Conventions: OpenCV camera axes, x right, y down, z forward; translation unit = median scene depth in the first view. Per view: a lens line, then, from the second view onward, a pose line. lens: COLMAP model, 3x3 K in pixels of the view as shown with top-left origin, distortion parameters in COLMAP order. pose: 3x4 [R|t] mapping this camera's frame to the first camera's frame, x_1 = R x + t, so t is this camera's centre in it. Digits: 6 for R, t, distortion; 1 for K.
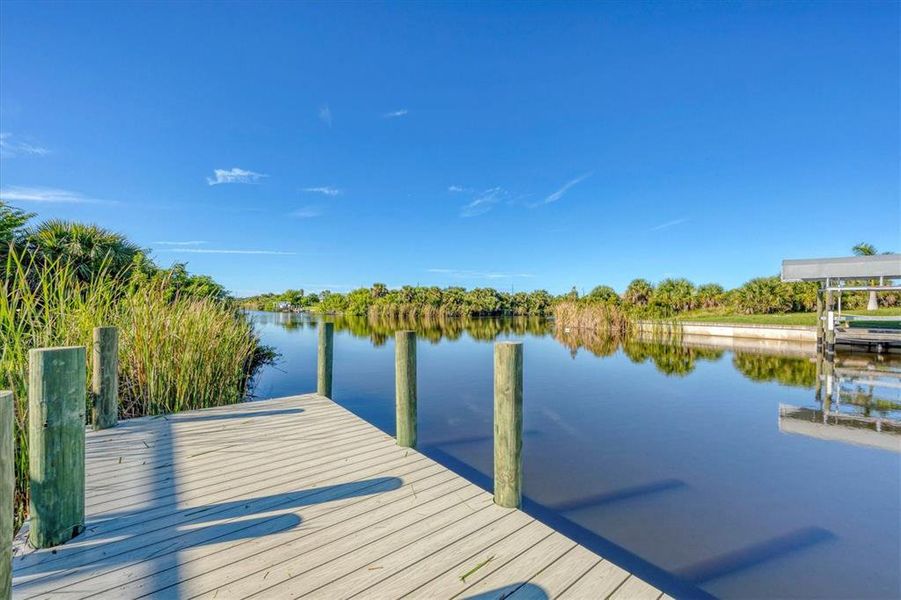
lens RADIAL K [[364.8, 0, 453.0], [0, 364.8, 308.6], [0, 0, 1]] dist [-0.001593, -0.000114]
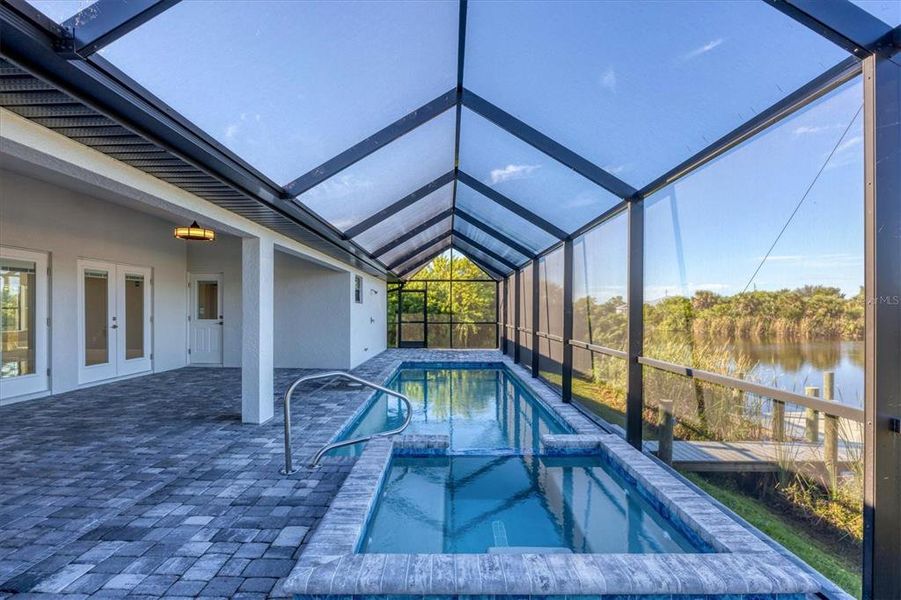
lens RADIAL K [[460.6, 0, 446.8], [0, 460.6, 310.0], [0, 0, 1]] dist [-0.013882, -0.000154]
pose [[0.789639, -0.005324, -0.613549, -0.033689], [-0.002029, 0.999934, -0.011287, -0.015429], [0.613569, 0.010158, 0.789576, -0.126320]]
